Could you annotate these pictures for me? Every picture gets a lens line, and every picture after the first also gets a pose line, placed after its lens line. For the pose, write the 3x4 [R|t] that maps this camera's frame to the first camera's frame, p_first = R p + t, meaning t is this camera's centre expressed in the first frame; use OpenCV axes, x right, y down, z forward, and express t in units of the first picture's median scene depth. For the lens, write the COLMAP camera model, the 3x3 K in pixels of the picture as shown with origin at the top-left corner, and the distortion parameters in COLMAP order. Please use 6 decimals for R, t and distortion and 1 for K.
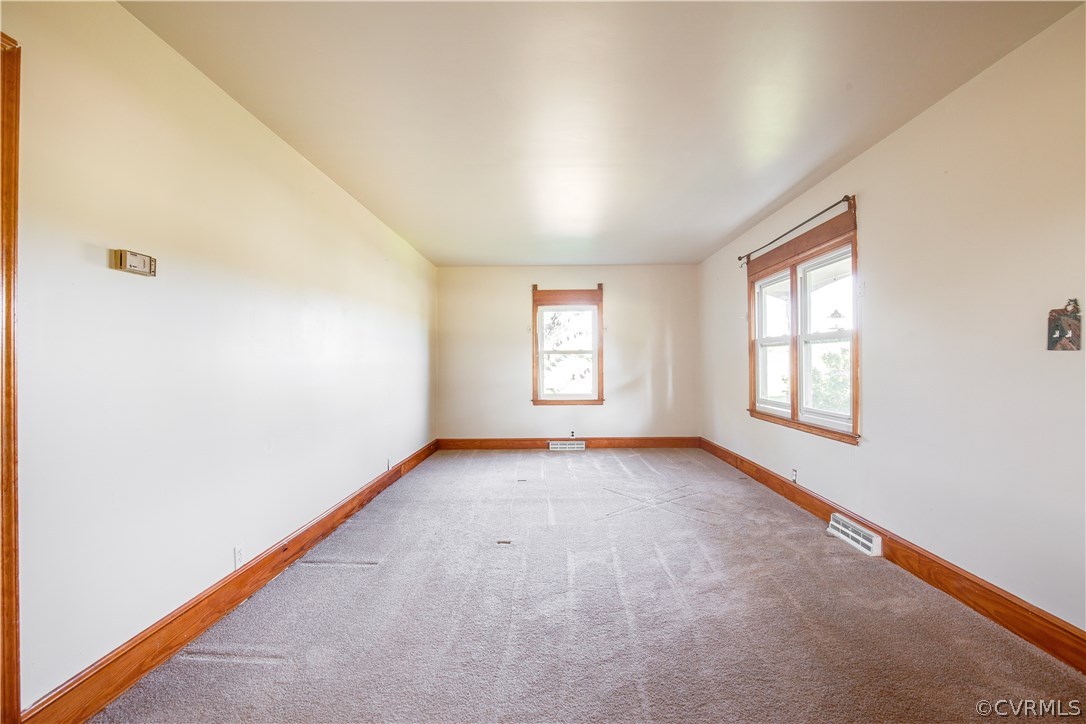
lens RADIAL K [[510.0, 0, 543.0], [0, 510.0, 362.0], [0, 0, 1]] dist [-0.026311, 0.000778]
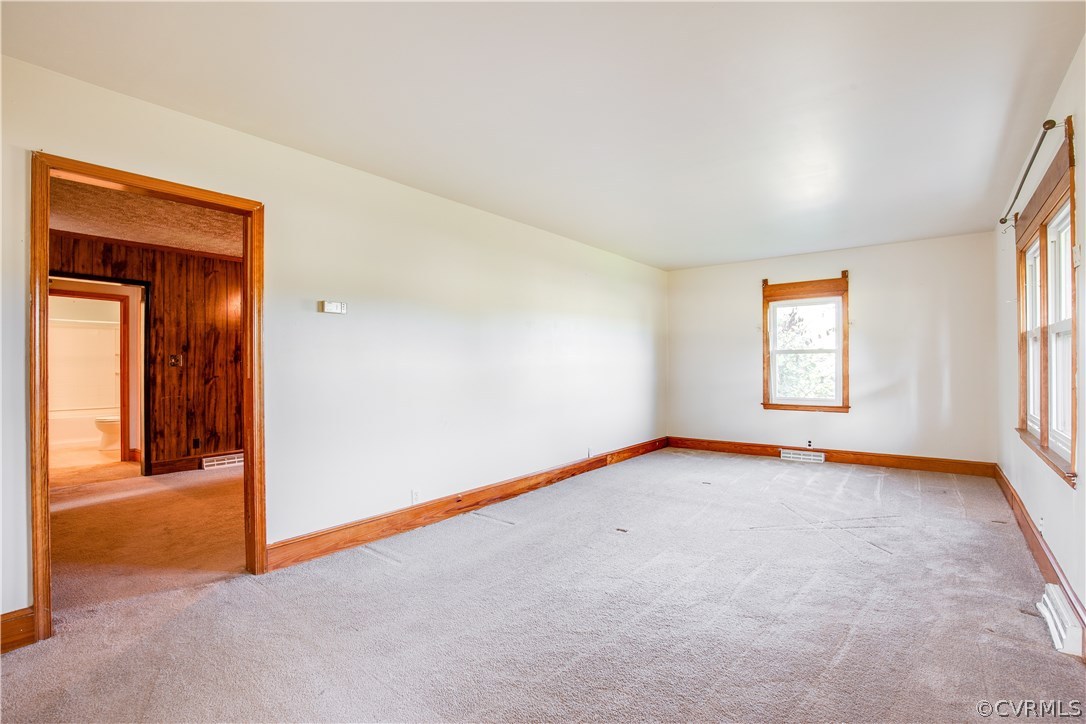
lens RADIAL K [[505.4, 0, 538.0], [0, 505.4, 361.3], [0, 0, 1]] dist [-0.033804, 0.006696]
pose [[0.788606, -0.003653, -0.614888, 0.223891], [0.003485, 0.999993, -0.001472, -0.002476], [0.614889, -0.000982, 0.788613, 0.022097]]
